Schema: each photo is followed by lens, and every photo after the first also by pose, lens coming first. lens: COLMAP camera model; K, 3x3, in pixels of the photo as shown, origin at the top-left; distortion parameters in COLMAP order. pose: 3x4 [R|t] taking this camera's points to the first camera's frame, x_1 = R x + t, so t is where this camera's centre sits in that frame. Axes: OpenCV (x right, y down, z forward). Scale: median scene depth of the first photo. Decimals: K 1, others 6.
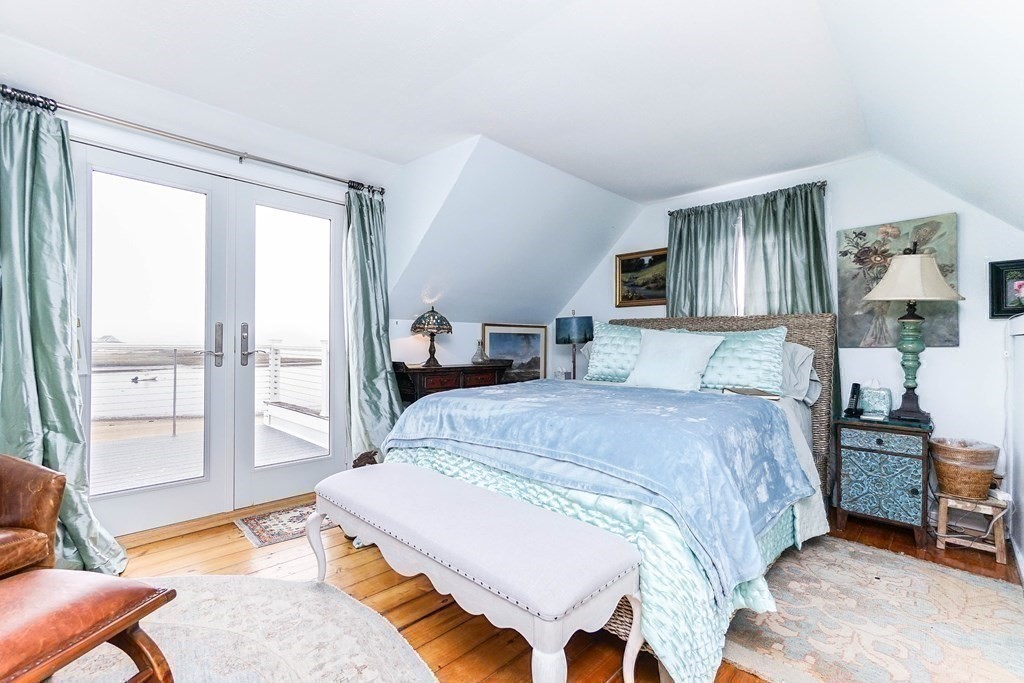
lens RADIAL K [[468.0, 0, 514.7], [0, 468.0, 345.1], [0, 0, 1]] dist [0.004131, 0.000207]
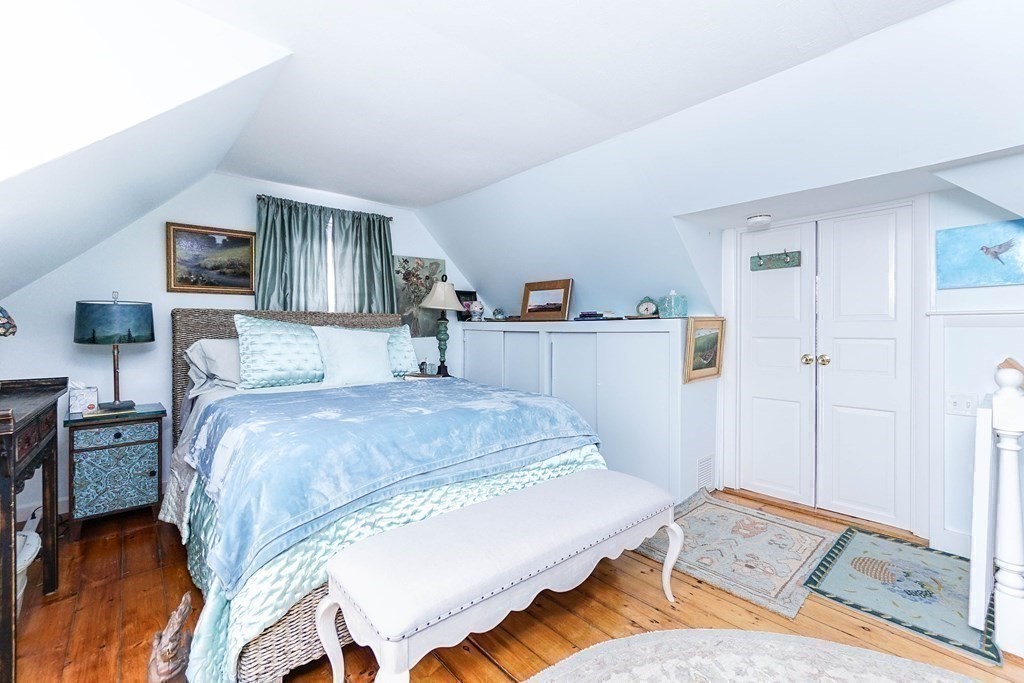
lens RADIAL K [[440.1, 0, 513.5], [0, 440.1, 330.3], [0, 0, 1]] dist [-0.002148, 0.000136]
pose [[0.092604, -0.020339, 0.995495, -0.497895], [0.000191, 0.999792, 0.020409, -0.037258], [-0.995703, -0.001700, 0.092588, 0.433961]]
